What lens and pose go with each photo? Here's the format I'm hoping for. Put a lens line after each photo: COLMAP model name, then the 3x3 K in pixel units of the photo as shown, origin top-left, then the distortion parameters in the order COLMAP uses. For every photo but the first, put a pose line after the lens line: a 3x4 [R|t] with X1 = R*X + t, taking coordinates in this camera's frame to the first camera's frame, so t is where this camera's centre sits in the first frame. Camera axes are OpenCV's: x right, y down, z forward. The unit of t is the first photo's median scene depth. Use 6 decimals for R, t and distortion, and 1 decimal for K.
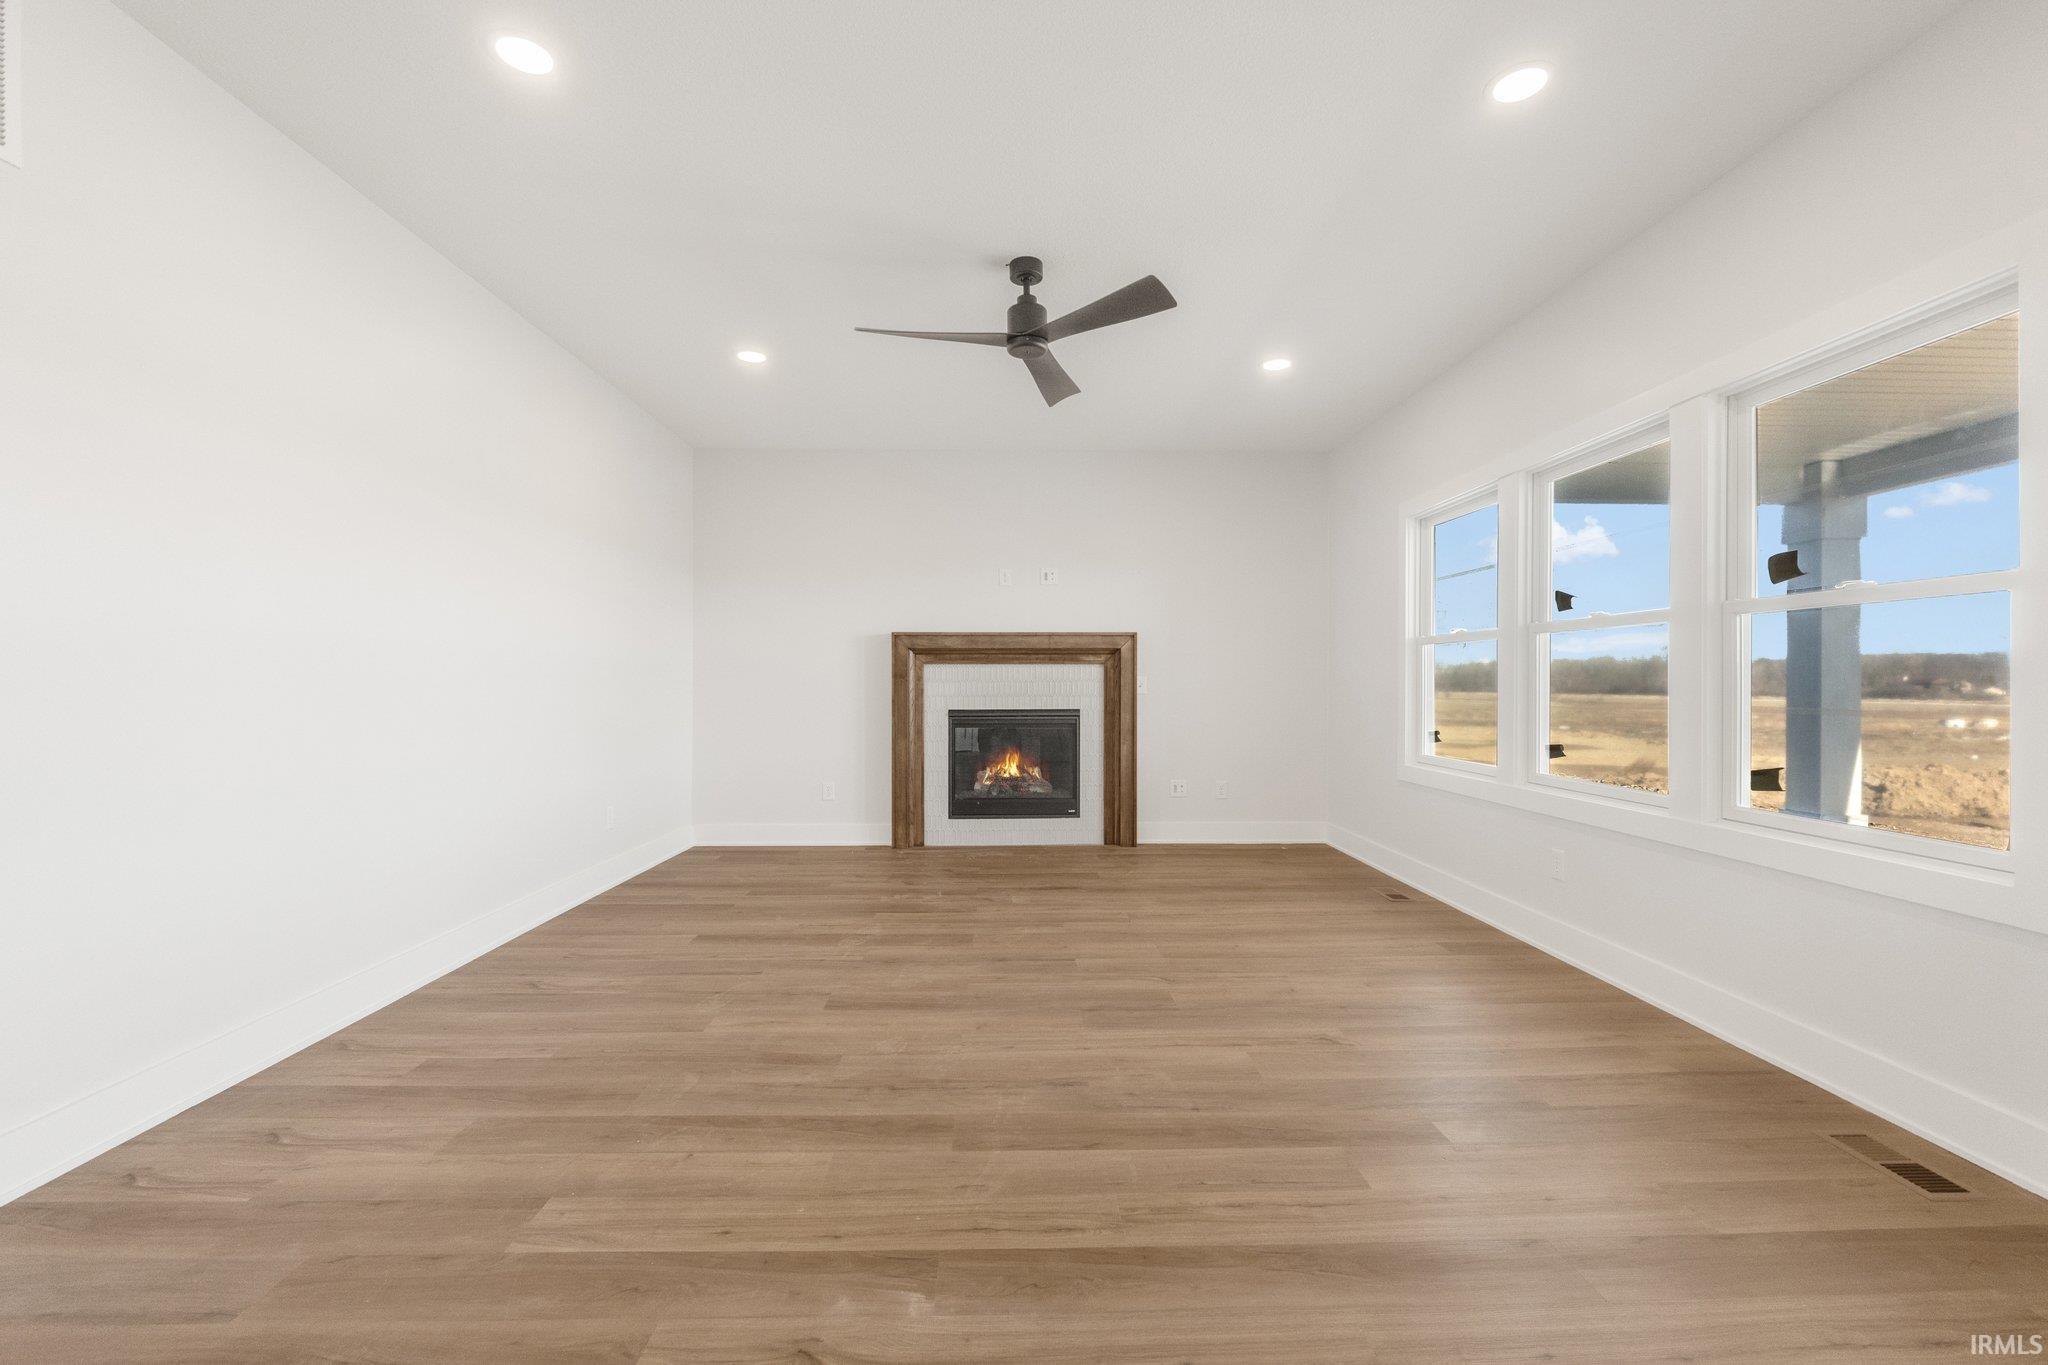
lens RADIAL K [[853.7, 0, 1024.0], [0, 853.7, 682.5], [0, 0, 1]] dist [-0.012681, 0.000163]
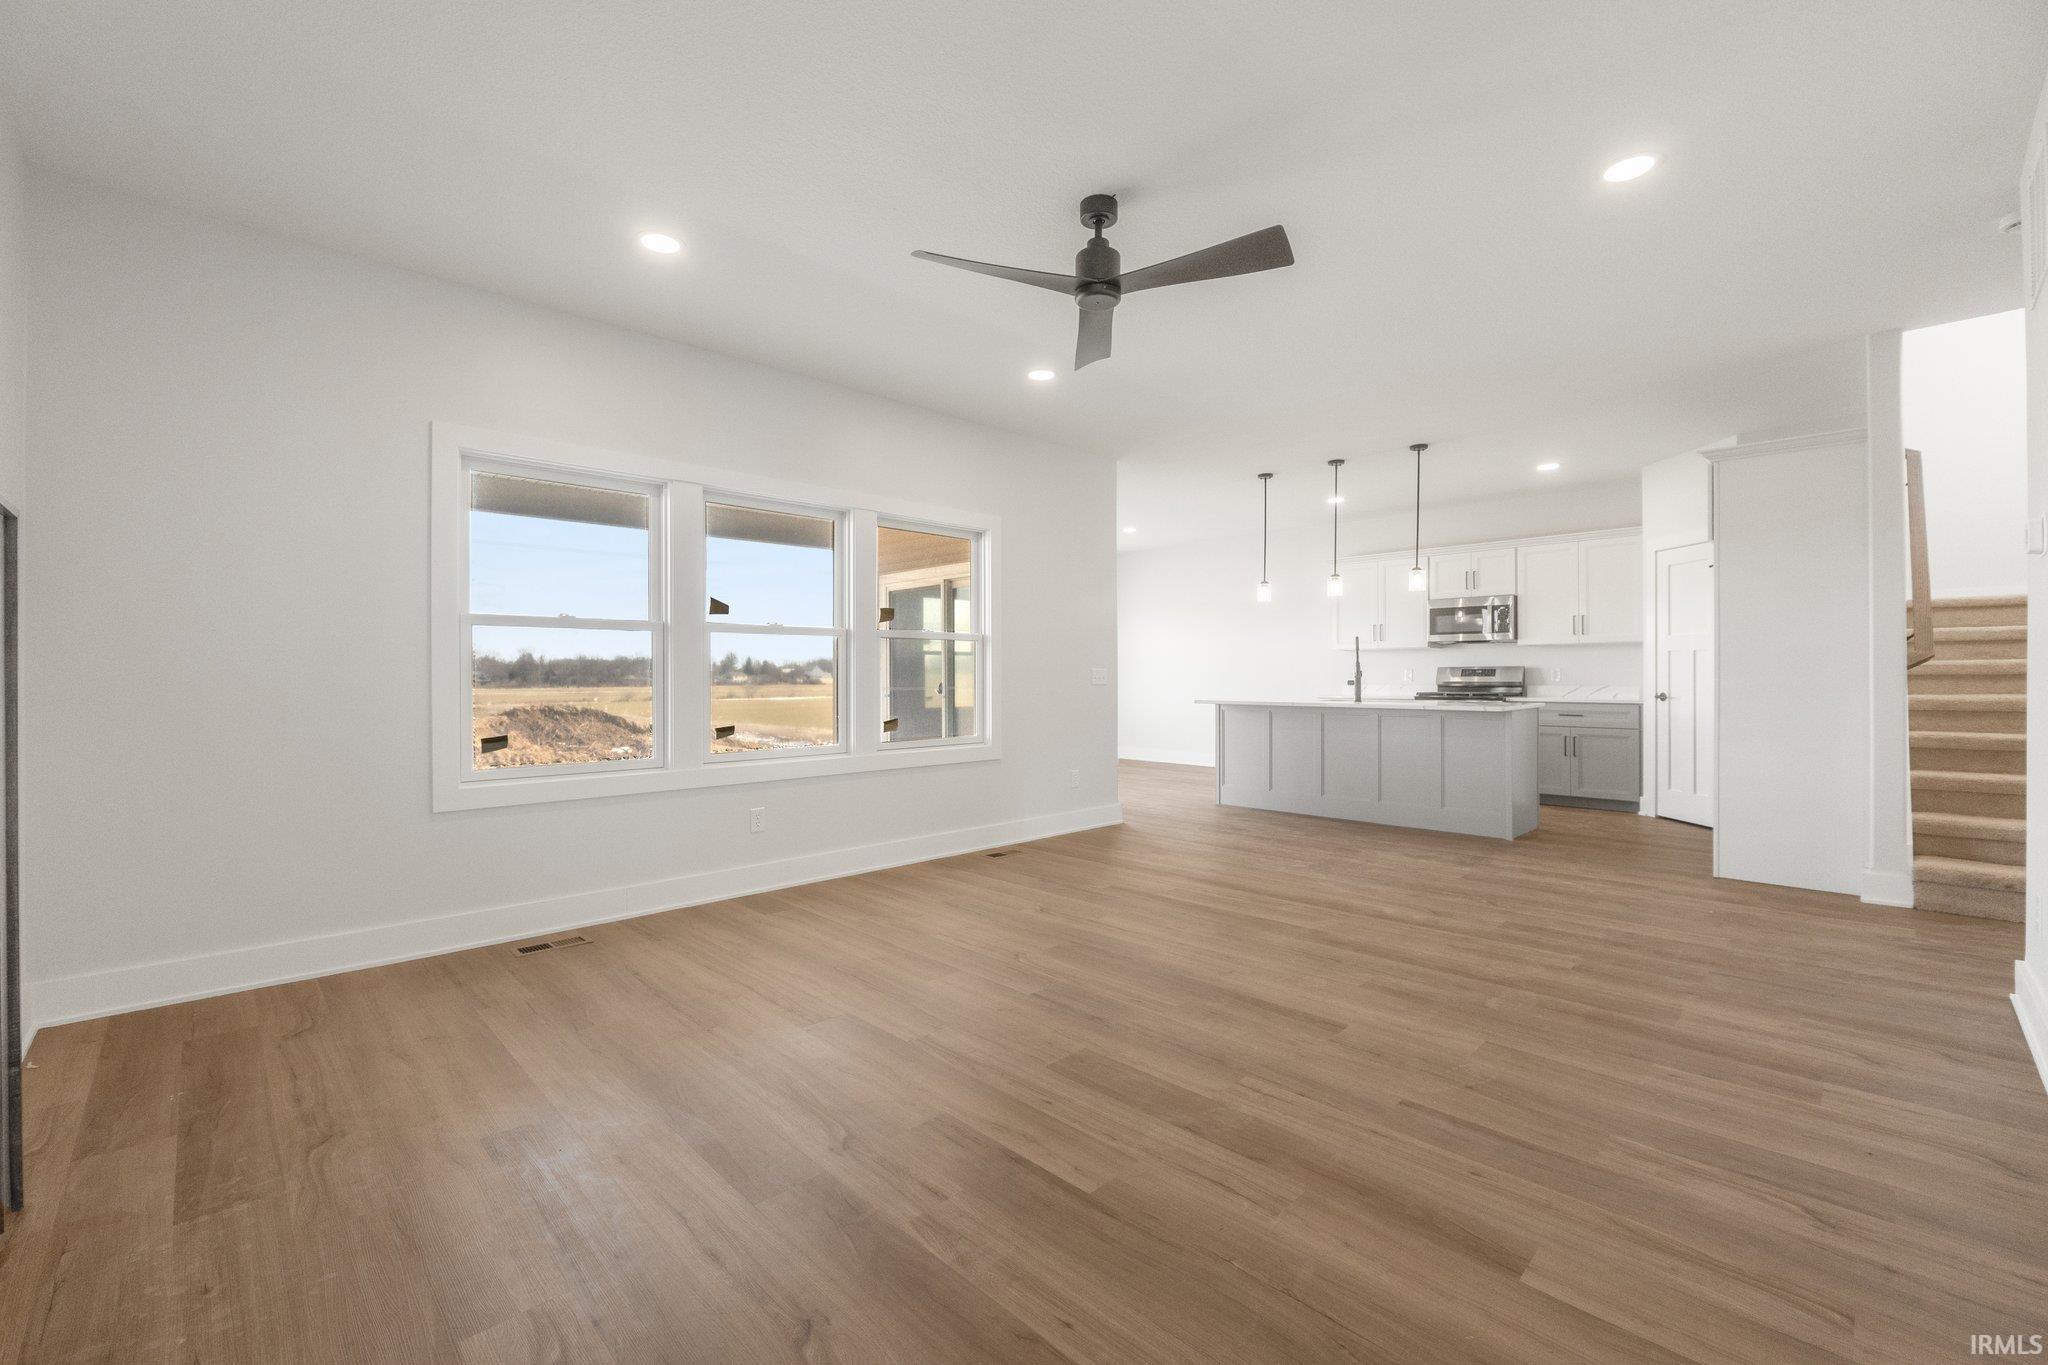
lens RADIAL K [[846.6, 0, 1020.0], [0, 846.6, 674.4], [0, 0, 1]] dist [-0.012185, 0.000030]
pose [[-0.673243, 0.002032, 0.739418, -0.338184], [0.000629, 0.999997, -0.002175, 0.000777], [-0.739421, -0.001000, -0.673243, 0.943921]]
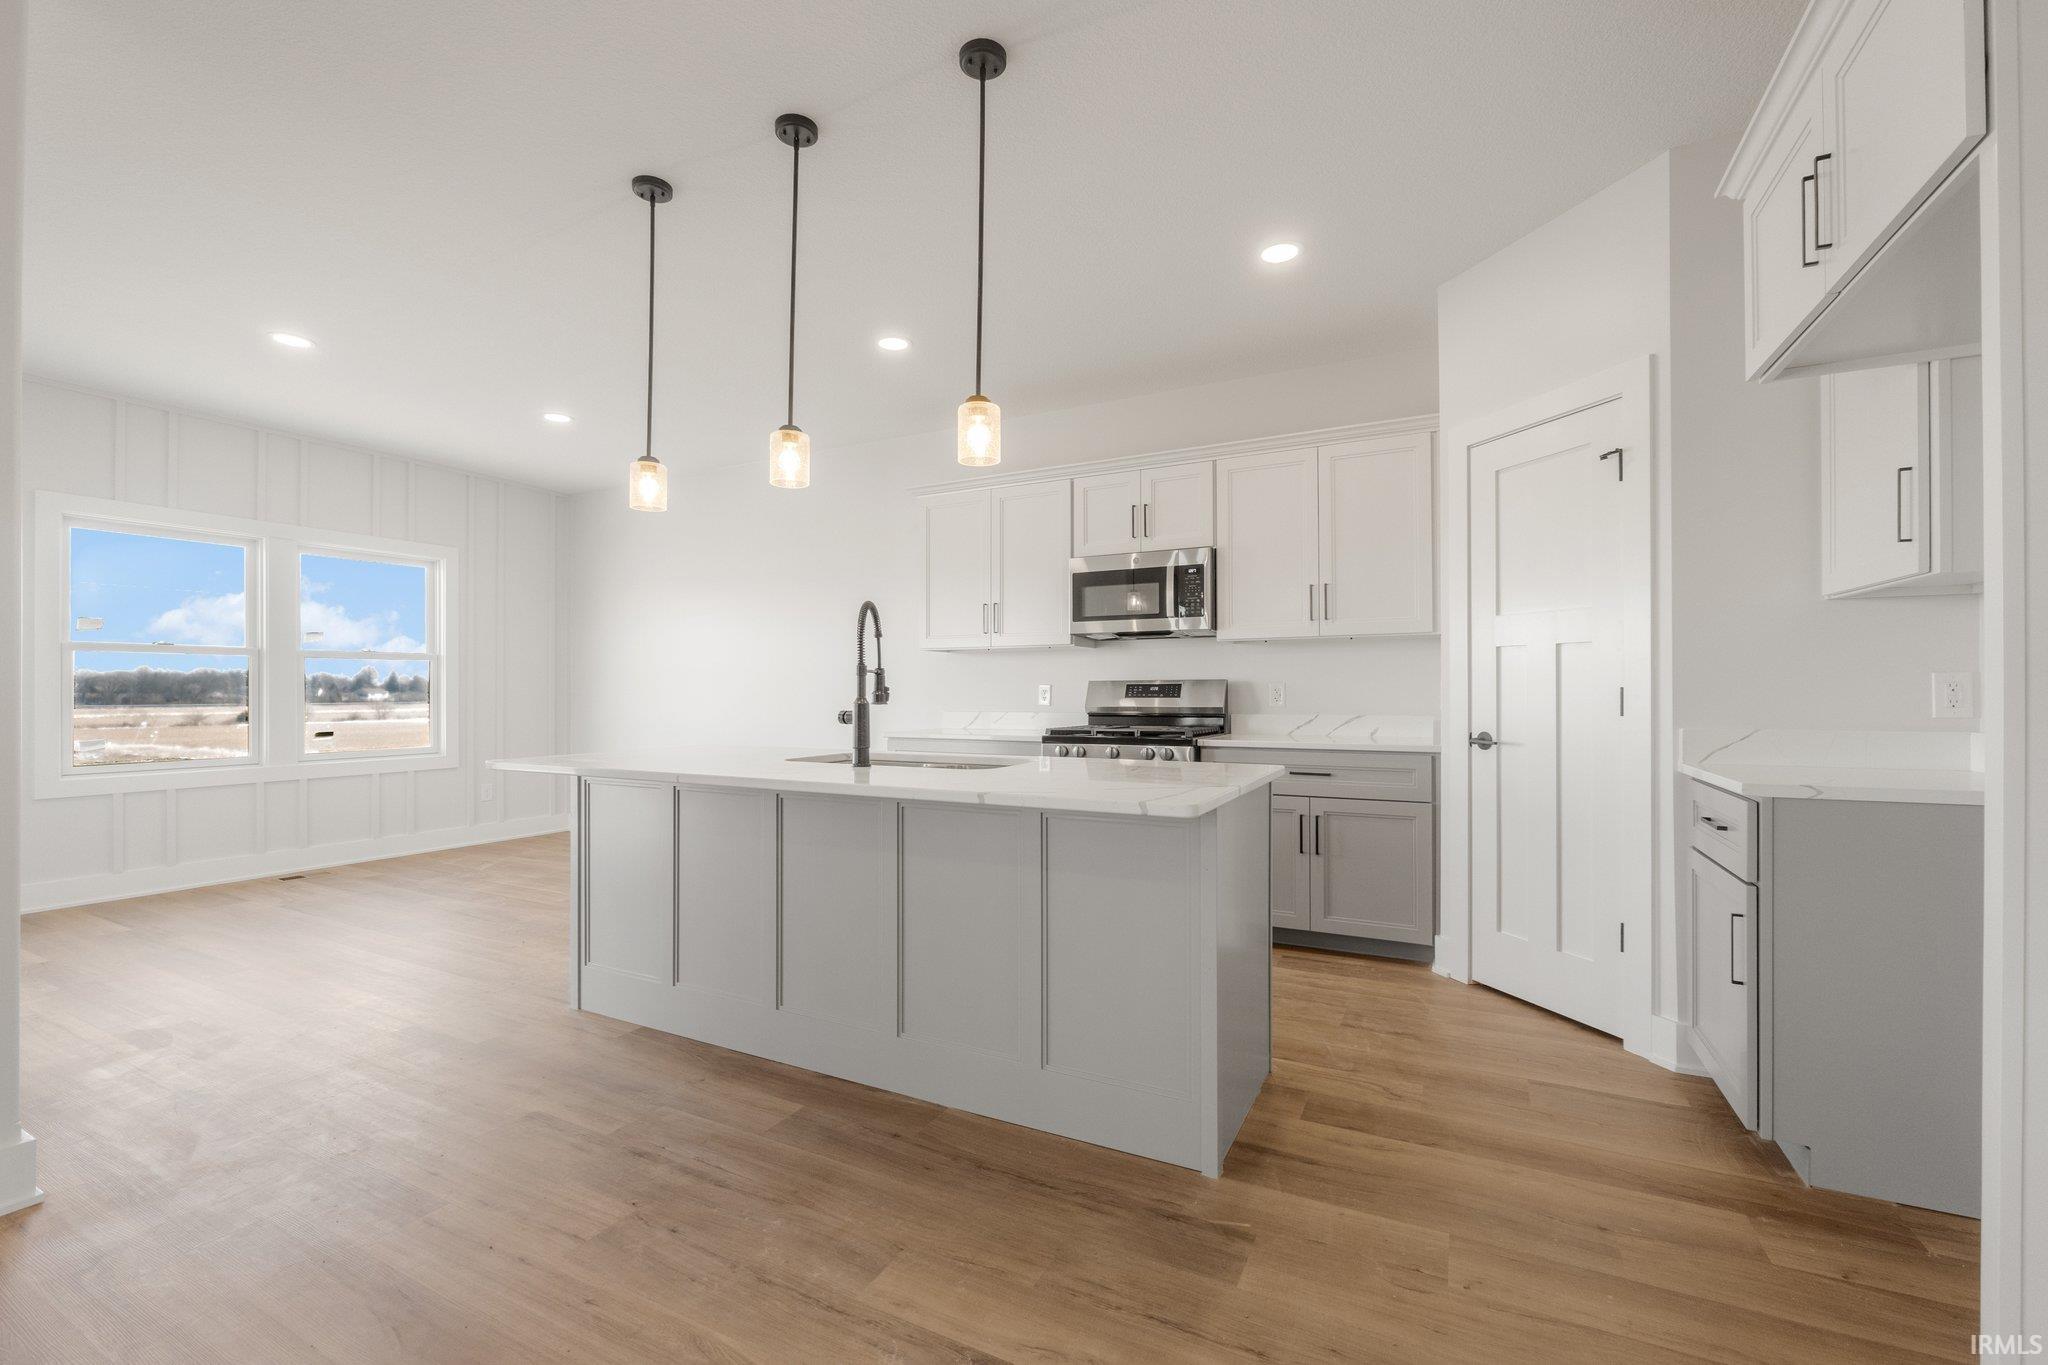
lens RADIAL K [[846.6, 0, 1020.0], [0, 846.6, 674.4], [0, 0, 1]] dist [-0.012185, 0.000030]
pose [[-0.873054, 0.010767, 0.487505, -0.092023], [-0.001071, 0.999711, -0.023998, -0.001322], [-0.487622, -0.021473, -0.872791, 0.191400]]
